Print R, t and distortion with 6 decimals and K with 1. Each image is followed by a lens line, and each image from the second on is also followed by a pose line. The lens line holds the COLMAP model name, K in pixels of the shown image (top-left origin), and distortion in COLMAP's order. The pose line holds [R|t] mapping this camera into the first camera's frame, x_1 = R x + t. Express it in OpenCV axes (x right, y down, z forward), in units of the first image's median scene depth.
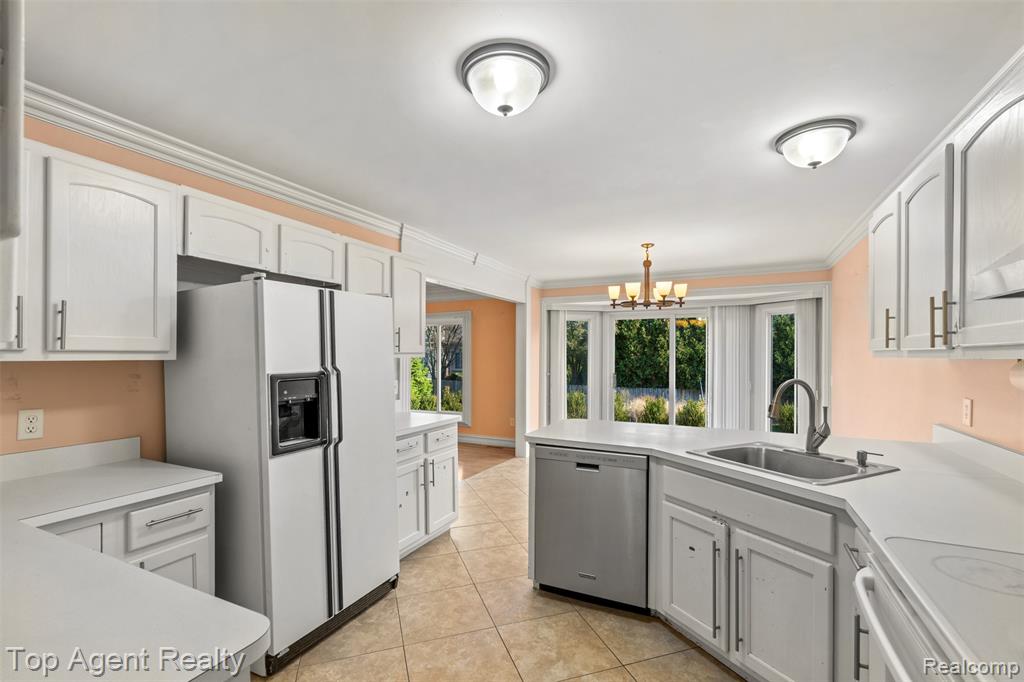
lens RADIAL K [[459.3, 0, 516.6], [0, 459.3, 355.7], [0, 0, 1]] dist [-0.001451, -0.000061]
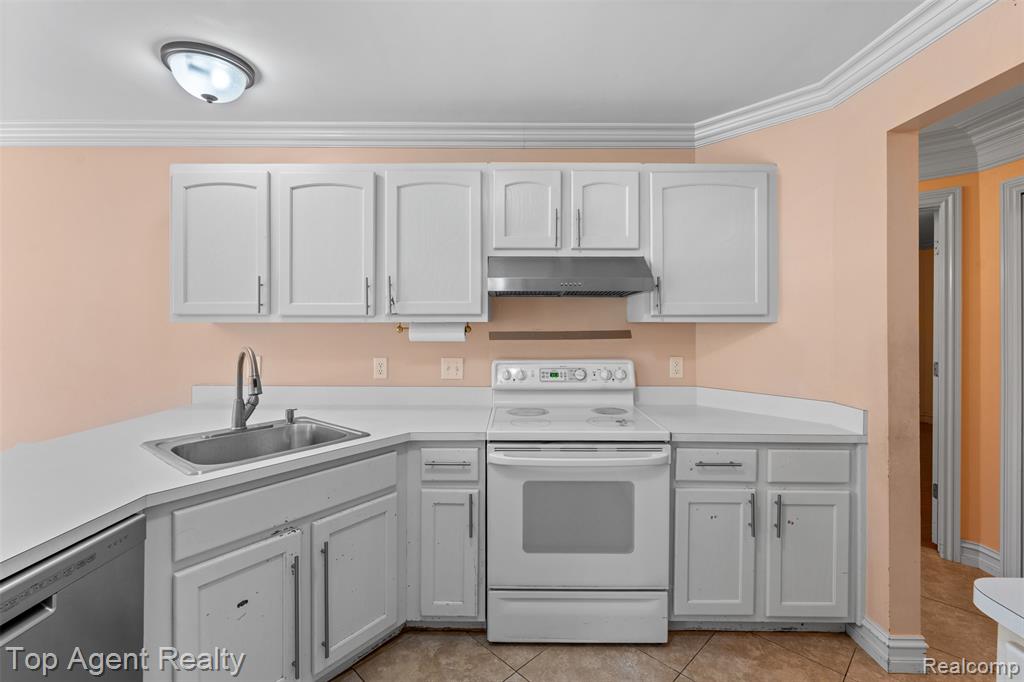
lens RADIAL K [[457.5, 0, 509.6], [0, 457.5, 315.7], [0, 0, 1]] dist [-0.001932, 0.000037]
pose [[-0.430965, 0.007358, 0.902339, -0.367196], [-0.000645, 0.999964, -0.008462, -0.001825], [-0.902368, -0.004229, -0.430945, 0.849925]]
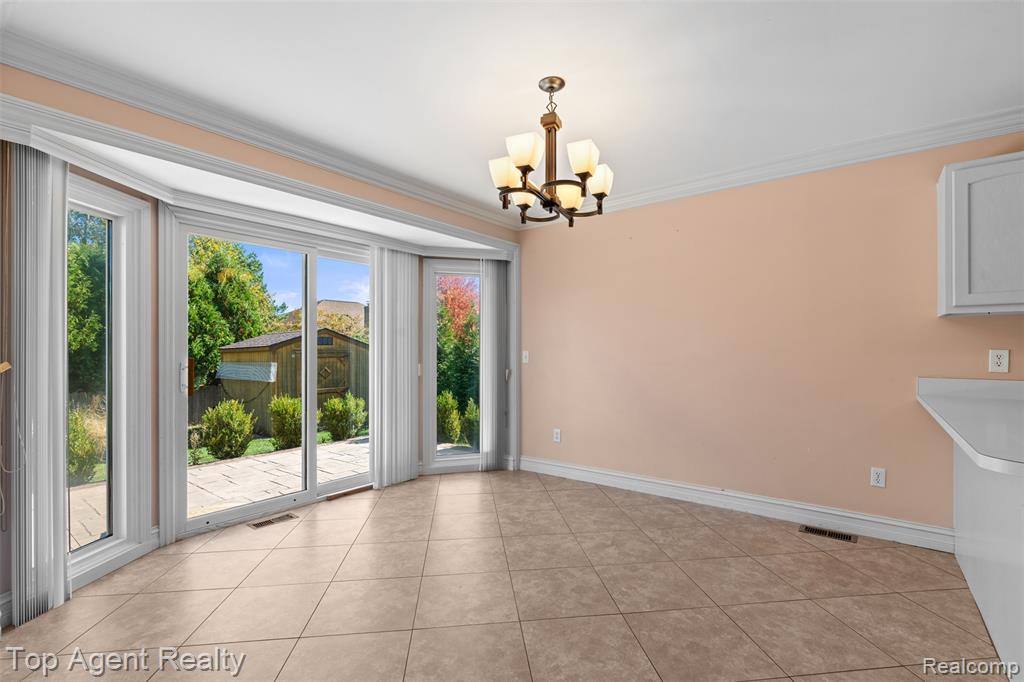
lens RADIAL K [[455.9, 0, 511.7], [0, 455.9, 344.2], [0, 0, 1]] dist [-0.003411, -0.000366]
pose [[0.210899, 0.006556, 0.977486, -0.391089], [0.002203, 0.999972, -0.007182, 0.079682], [-0.977505, 0.003668, 0.210879, 1.840370]]
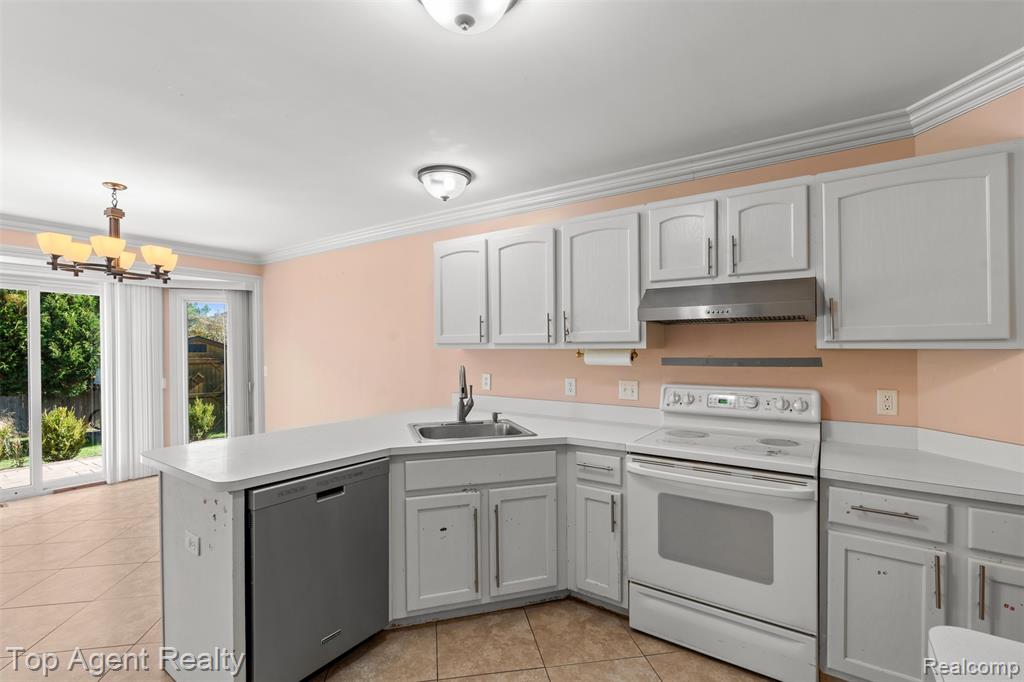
lens RADIAL K [[458.1, 0, 509.2], [0, 458.1, 344.8], [0, 0, 1]] dist [-0.000876, 0.000355]
pose [[0.152074, 0.003870, 0.988362, -0.584370], [0.002162, 0.999989, -0.004248, -0.001413], [-0.988367, 0.002783, 0.152064, 0.622969]]
